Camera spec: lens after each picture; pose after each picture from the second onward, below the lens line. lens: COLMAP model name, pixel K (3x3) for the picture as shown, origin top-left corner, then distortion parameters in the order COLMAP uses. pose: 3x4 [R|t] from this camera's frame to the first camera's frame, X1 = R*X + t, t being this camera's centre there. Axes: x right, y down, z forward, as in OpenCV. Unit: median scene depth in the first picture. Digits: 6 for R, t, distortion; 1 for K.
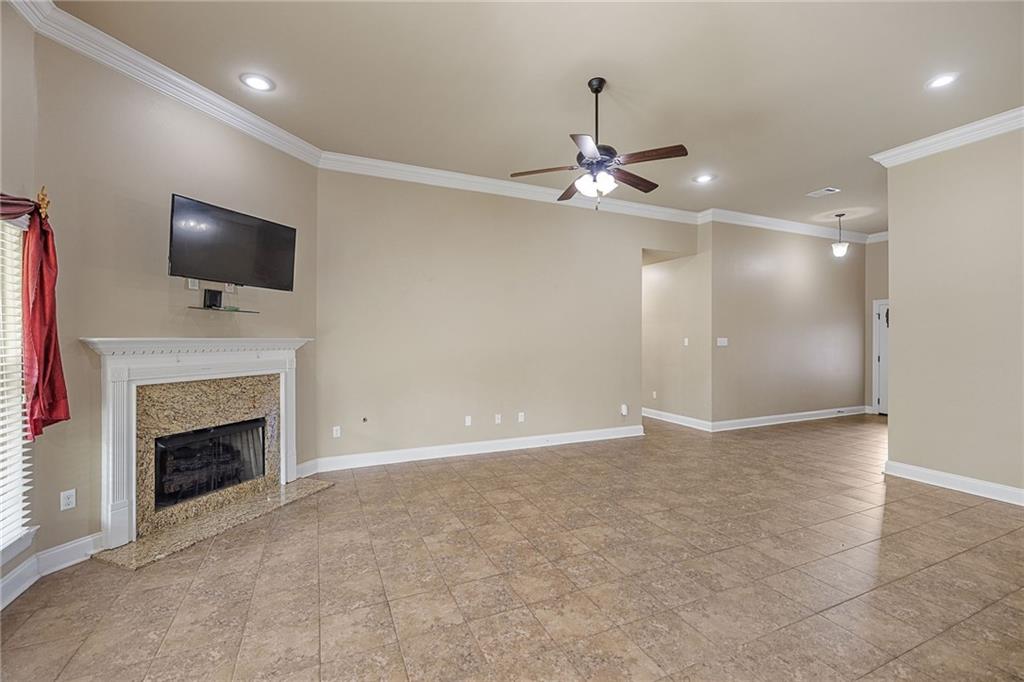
lens RADIAL K [[427.3, 0, 505.7], [0, 427.3, 340.2], [0, 0, 1]] dist [0.002297, 0.000136]
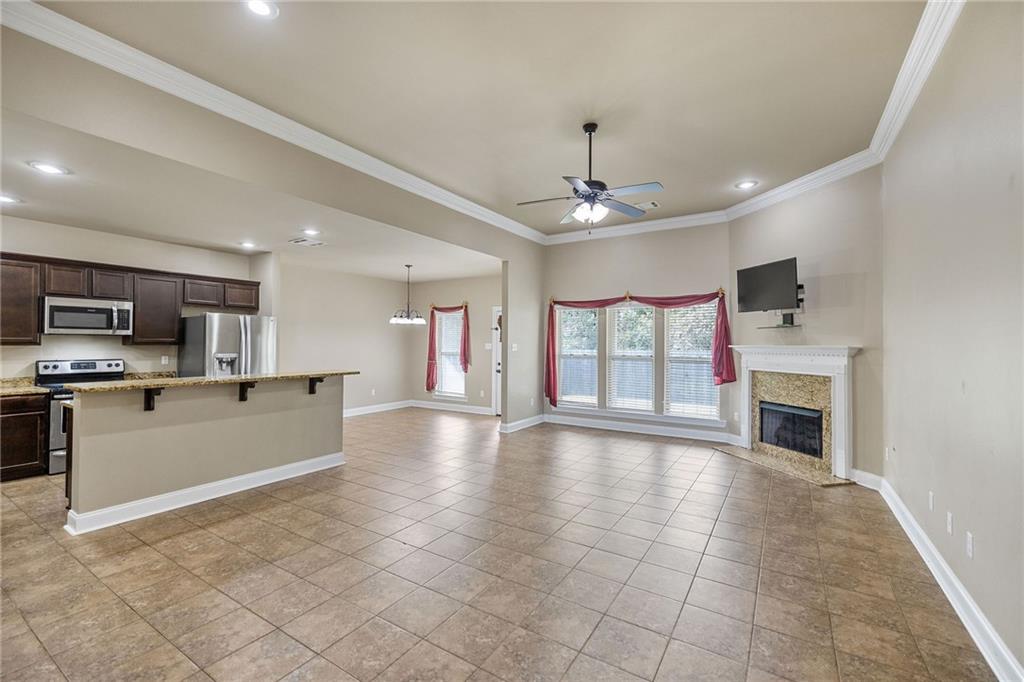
lens RADIAL K [[440.3, 0, 506.2], [0, 440.3, 344.1], [0, 0, 1]] dist [0.003039, 0.000175]
pose [[-0.835779, -0.002659, -0.549059, 0.953344], [-0.004837, 0.999985, 0.002519, -0.009574], [0.549044, 0.004761, -0.835780, 1.686555]]
